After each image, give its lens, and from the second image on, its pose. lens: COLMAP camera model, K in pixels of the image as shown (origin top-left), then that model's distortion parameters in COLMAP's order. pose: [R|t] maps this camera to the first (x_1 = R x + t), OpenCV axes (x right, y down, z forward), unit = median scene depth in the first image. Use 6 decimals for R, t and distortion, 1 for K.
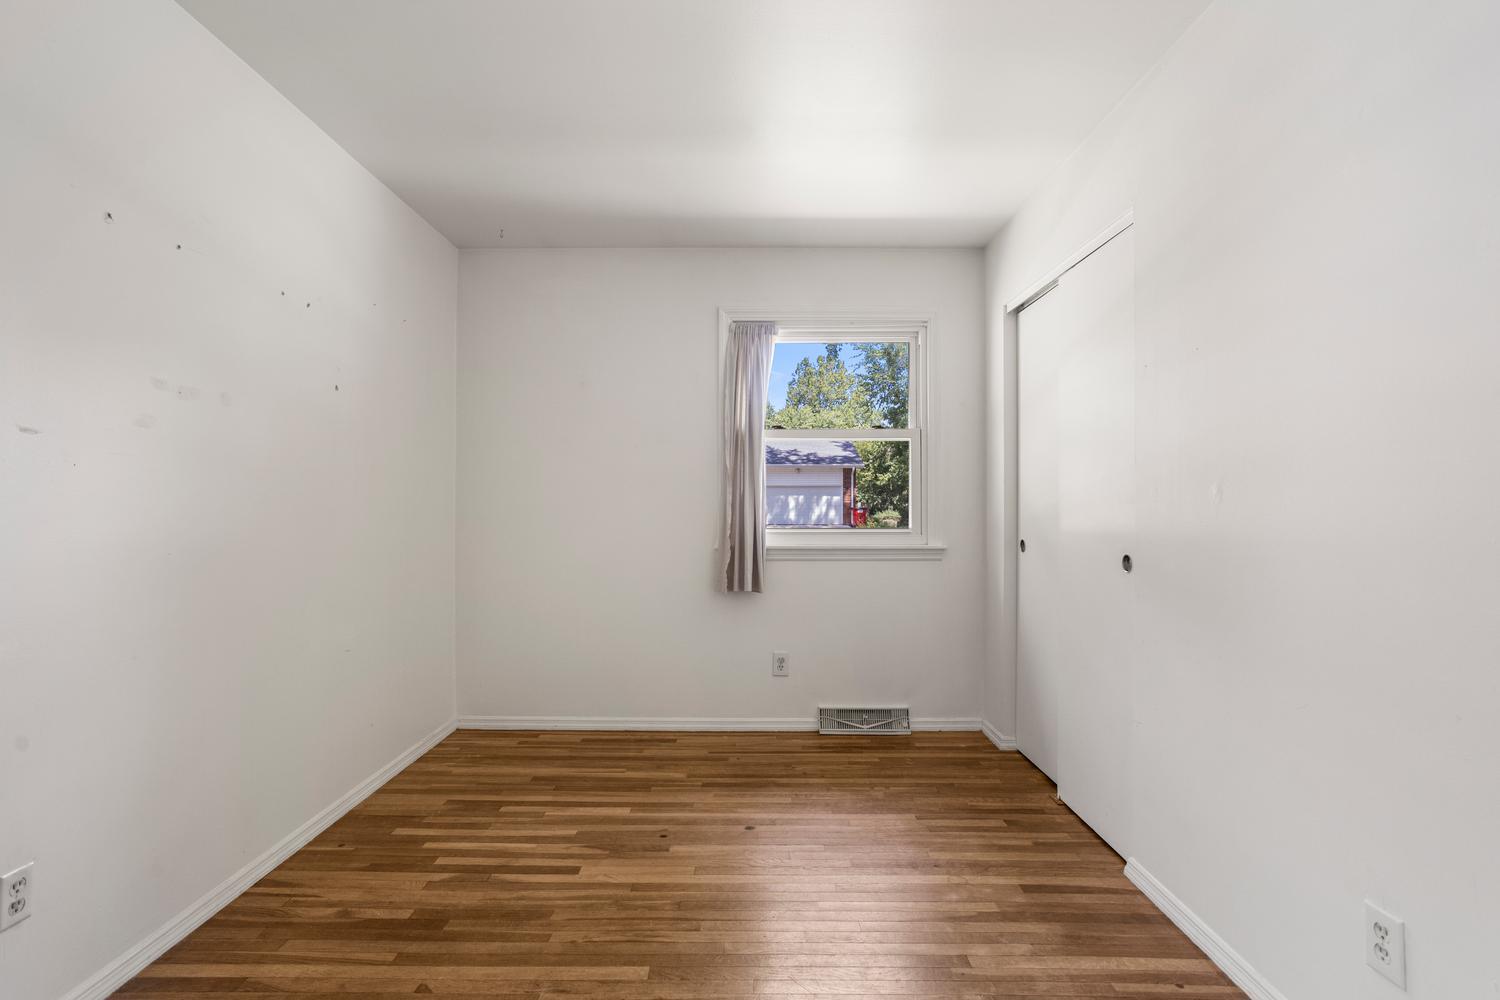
lens RADIAL K [[743.3, 0, 748.5], [0, 743.3, 519.0], [0, 0, 1]] dist [-0.051953, 0.037328]
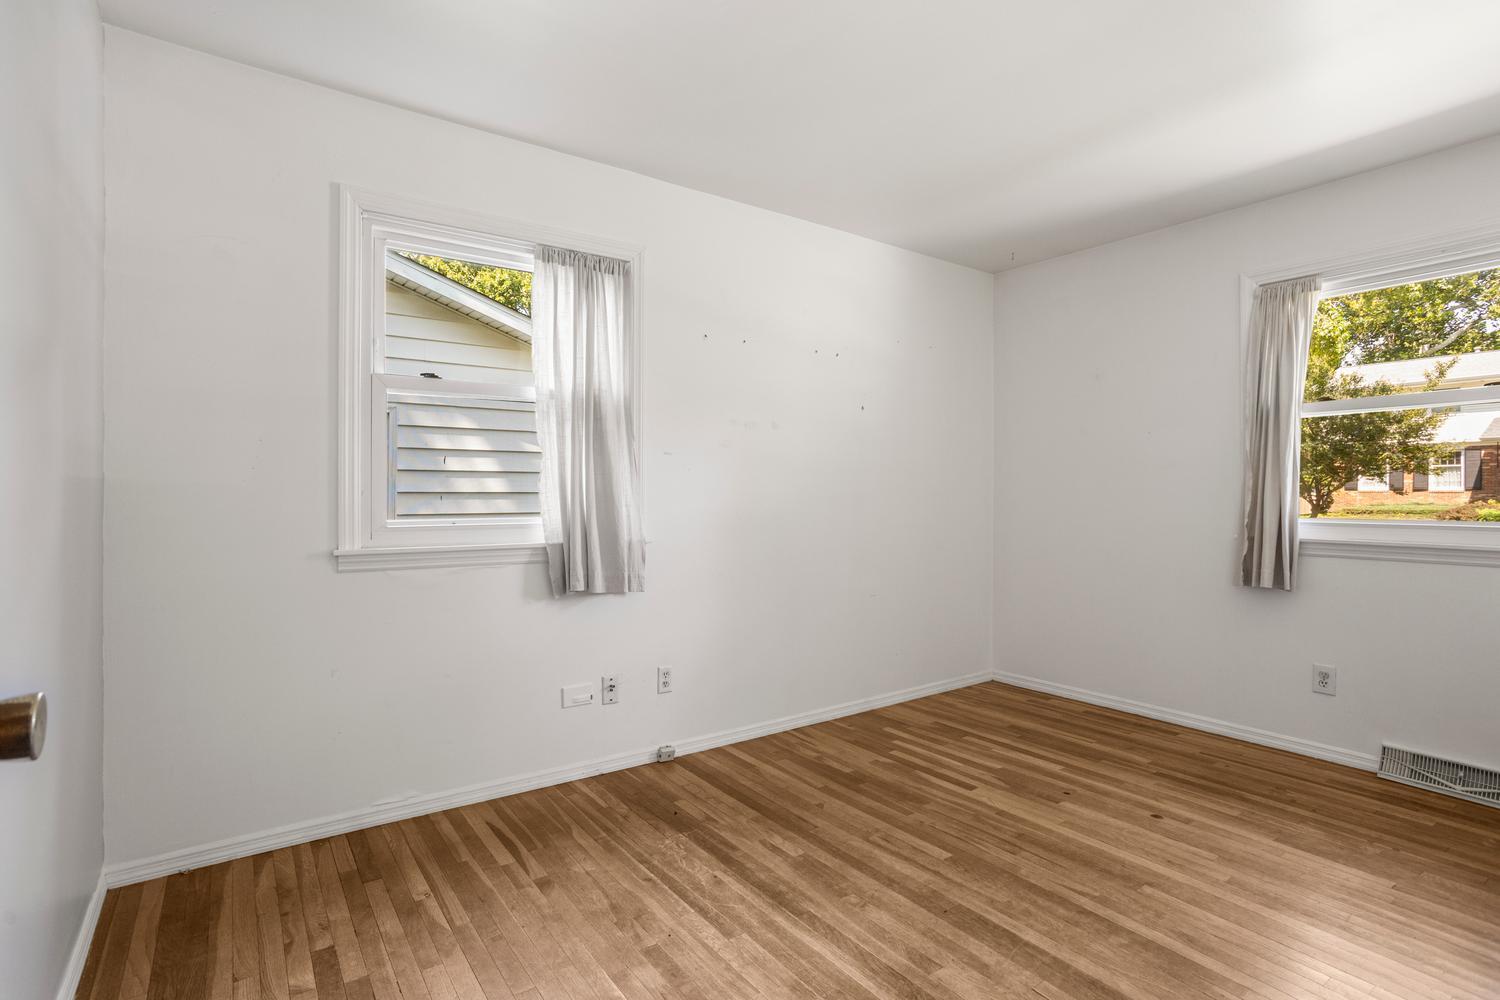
lens RADIAL K [[743.3, 0, 748.5], [0, 743.3, 519.0], [0, 0, 1]] dist [-0.051953, 0.037328]
pose [[0.589472, 0.031031, -0.807192, 0.412987], [-0.014887, 0.999509, 0.027554, -0.000675], [0.807652, -0.004226, 0.589645, -0.021807]]
